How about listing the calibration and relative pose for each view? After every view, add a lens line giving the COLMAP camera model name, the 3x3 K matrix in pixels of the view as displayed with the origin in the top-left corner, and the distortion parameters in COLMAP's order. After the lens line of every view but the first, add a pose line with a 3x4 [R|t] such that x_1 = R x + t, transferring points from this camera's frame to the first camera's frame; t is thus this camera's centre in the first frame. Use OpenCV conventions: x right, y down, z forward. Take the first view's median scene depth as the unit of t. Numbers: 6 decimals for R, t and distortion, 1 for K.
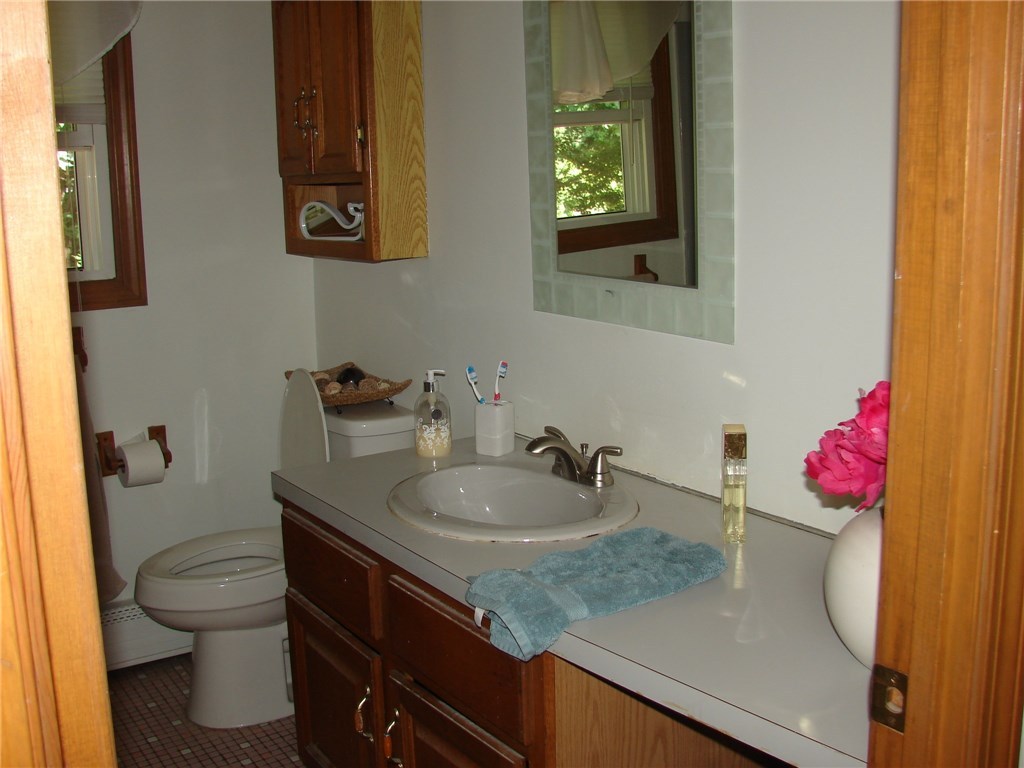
lens RADIAL K [[1103.2, 0, 512.0], [0, 1103.2, 384.0], [0, 0, 1]] dist [-0.203226, 0.247386]
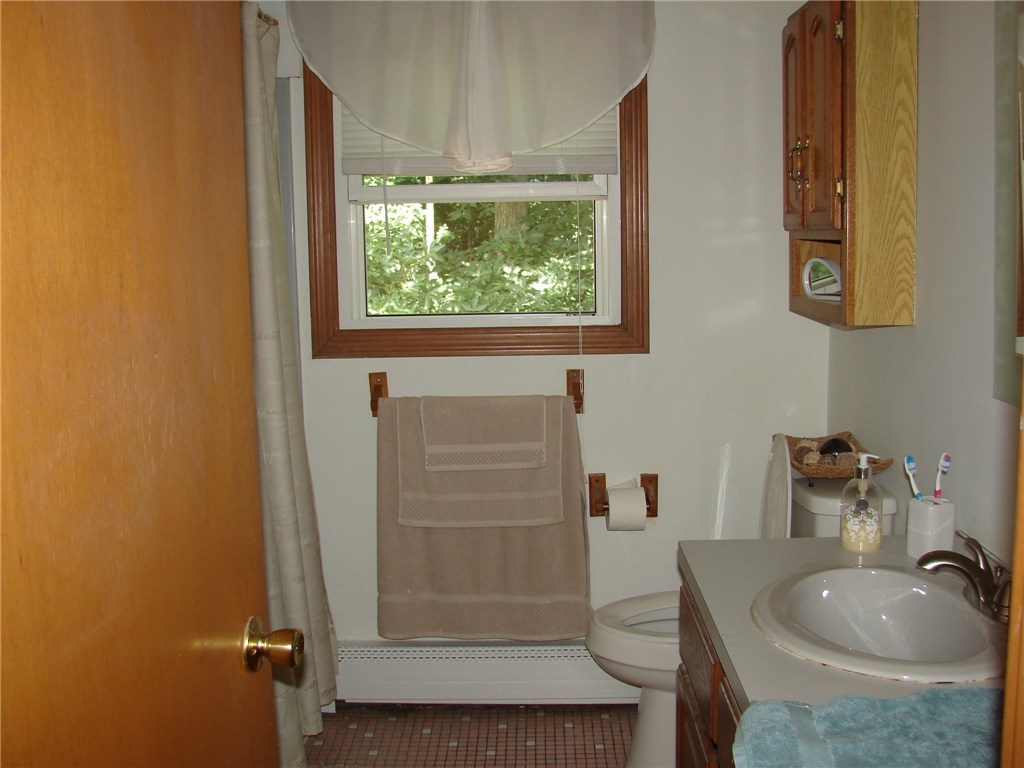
lens RADIAL K [[1103.2, 0, 512.0], [0, 1103.2, 384.0], [0, 0, 1]] dist [-0.203226, 0.247386]
pose [[0.820575, 0.085222, -0.565149, 0.160530], [-0.106546, 0.994296, -0.004764, -0.030539], [0.561519, 0.064124, 0.824975, 0.101048]]
